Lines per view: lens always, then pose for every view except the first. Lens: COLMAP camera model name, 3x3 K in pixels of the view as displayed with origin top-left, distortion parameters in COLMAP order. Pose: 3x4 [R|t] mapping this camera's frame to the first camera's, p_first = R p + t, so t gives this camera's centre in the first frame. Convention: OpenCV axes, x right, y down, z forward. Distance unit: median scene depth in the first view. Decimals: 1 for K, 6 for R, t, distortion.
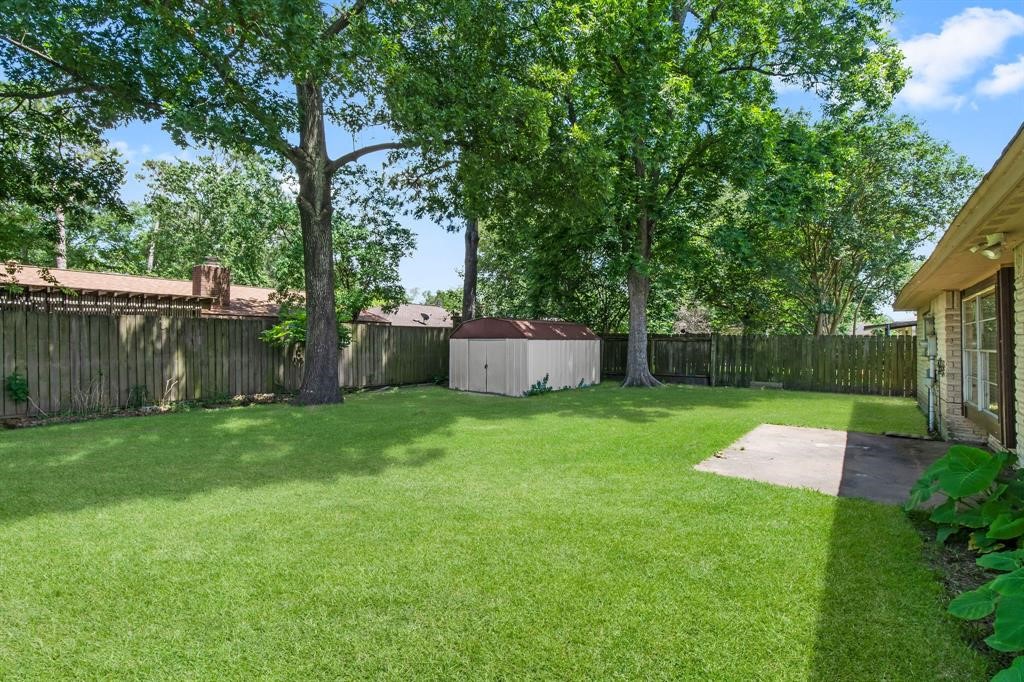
lens RADIAL K [[470.6, 0, 513.5], [0, 470.6, 342.9], [0, 0, 1]] dist [0.016891, -0.013167]
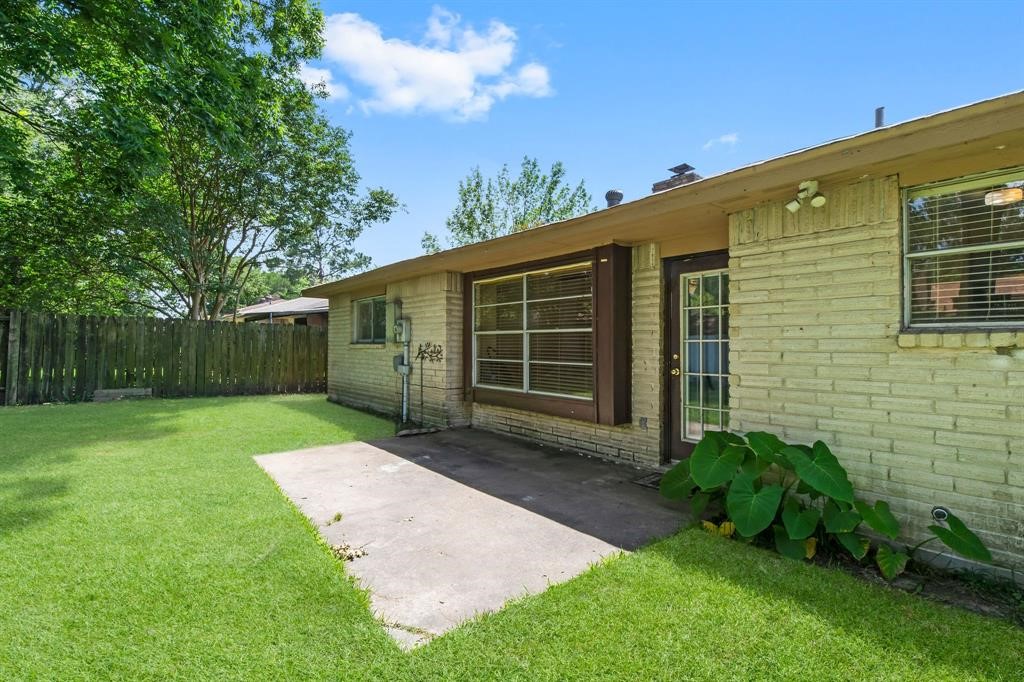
lens RADIAL K [[470.6, 0, 512.2], [0, 470.6, 344.2], [0, 0, 1]] dist [0.016891, -0.013167]
pose [[0.211829, 0.007514, 0.977278, 0.011002], [-0.008546, 0.999946, -0.005836, 0.020504], [-0.977269, -0.007115, 0.211882, 0.344171]]
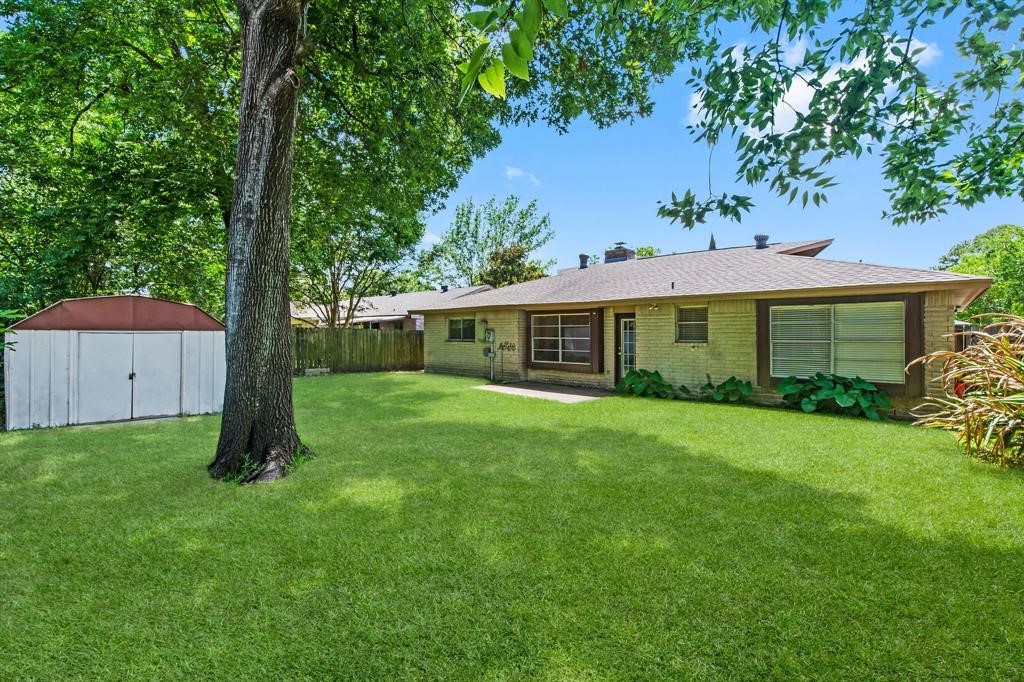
lens RADIAL K [[470.6, 0, 513.0], [0, 470.6, 333.0], [0, 0, 1]] dist [0.016891, -0.013167]
pose [[0.093905, 0.001392, 0.995580, -0.572151], [0.001435, 0.999998, -0.001534, -0.001774], [-0.995580, 0.001573, 0.093902, 0.422302]]
